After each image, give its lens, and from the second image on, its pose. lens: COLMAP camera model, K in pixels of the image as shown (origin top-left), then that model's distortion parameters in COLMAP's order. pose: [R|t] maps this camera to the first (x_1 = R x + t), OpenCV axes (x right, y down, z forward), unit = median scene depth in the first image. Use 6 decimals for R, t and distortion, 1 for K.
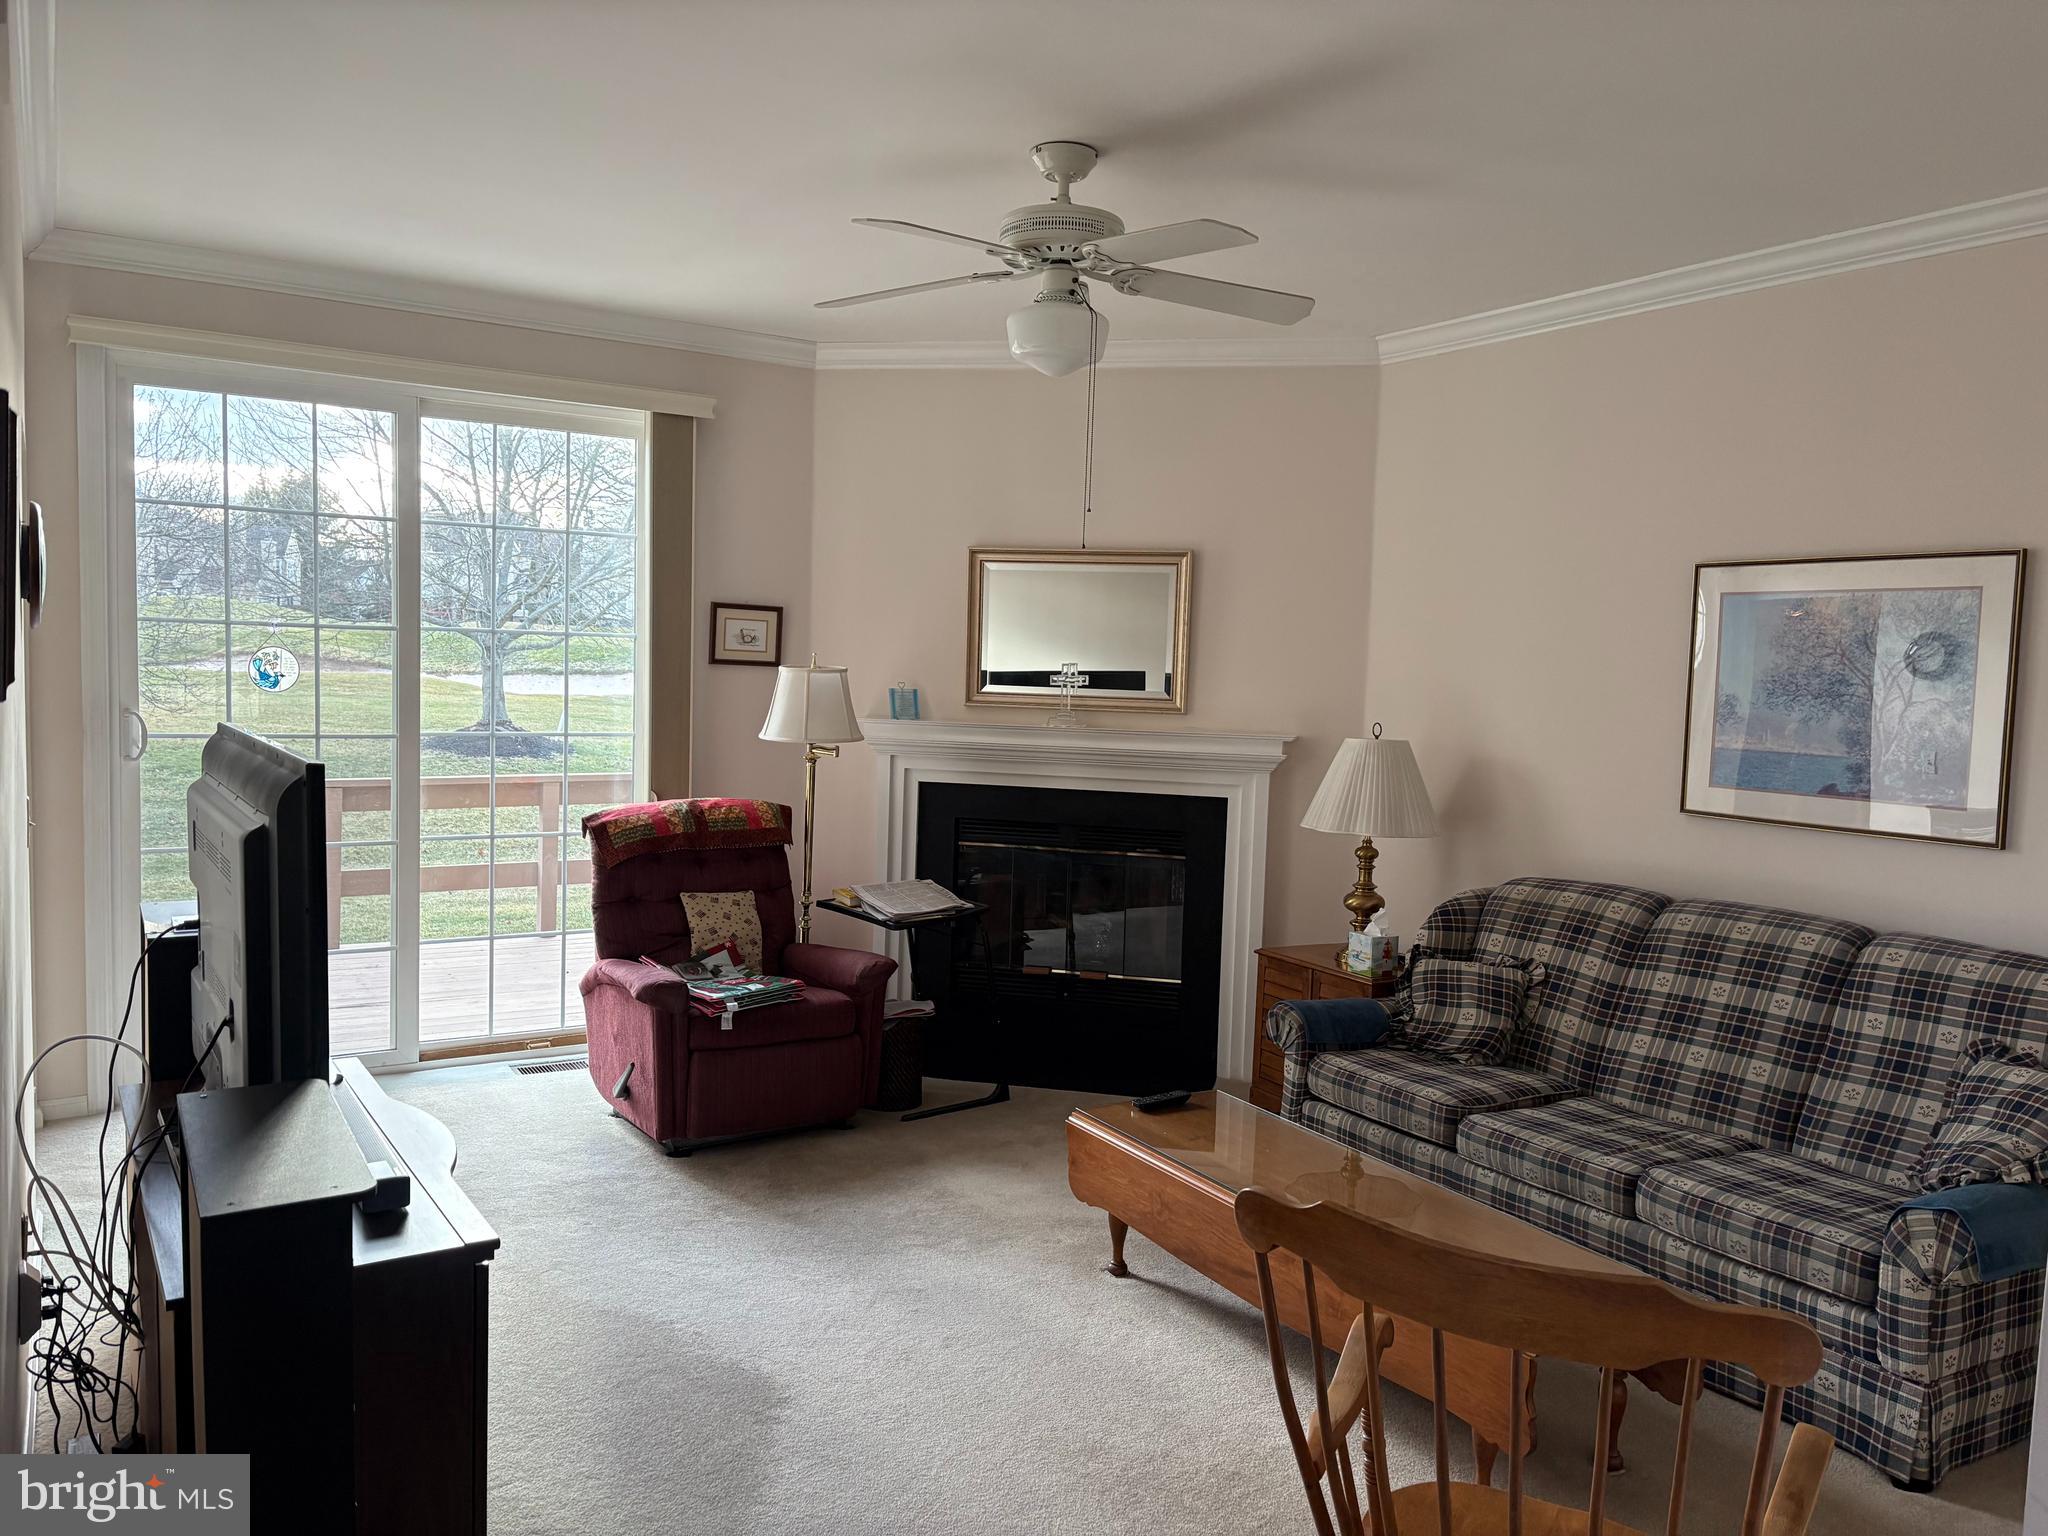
lens RADIAL K [[1500.2, 0, 1024.0], [0, 1500.2, 768.0], [0, 0, 1]] dist [0.001558, 0.000771]
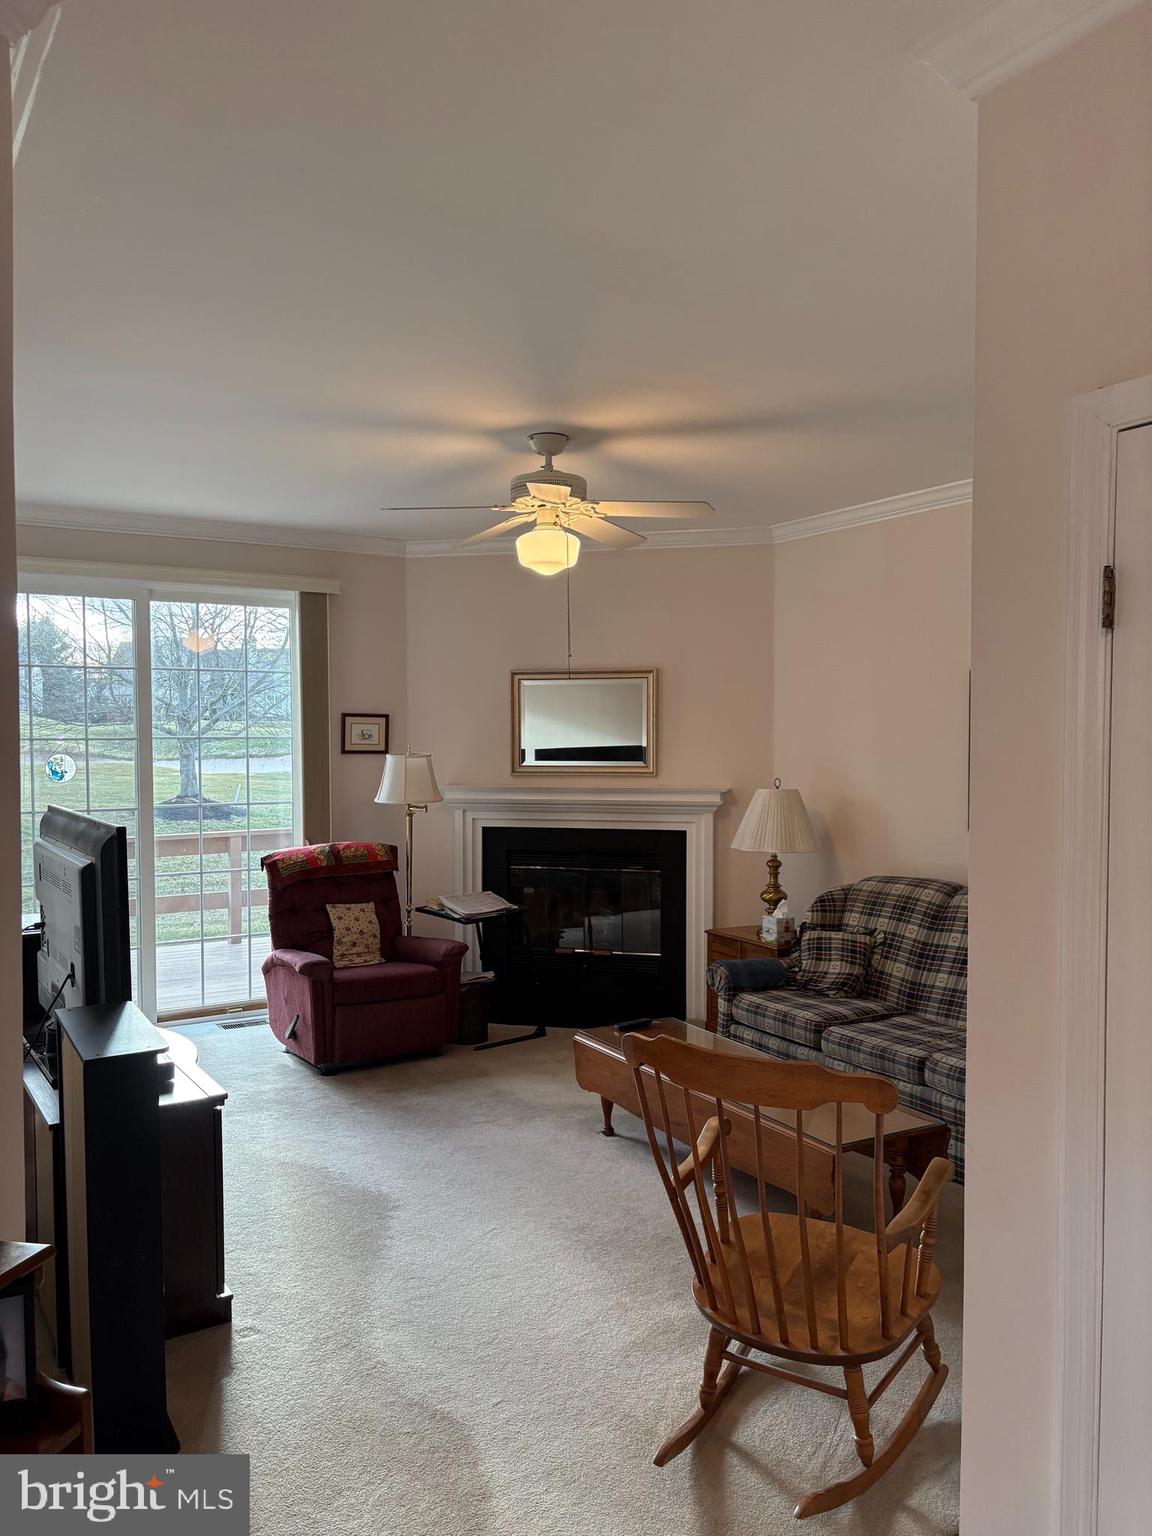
lens RADIAL K [[1169.3, 0, 573.7], [0, 1169.3, 777.9], [0, 0, 1]] dist [0.018997, 0.003147]
pose [[0.999314, -0.033851, -0.014999, 0.047512], [0.033354, 0.998924, -0.032236, 0.000899], [0.016074, 0.031714, 0.999368, -0.200647]]
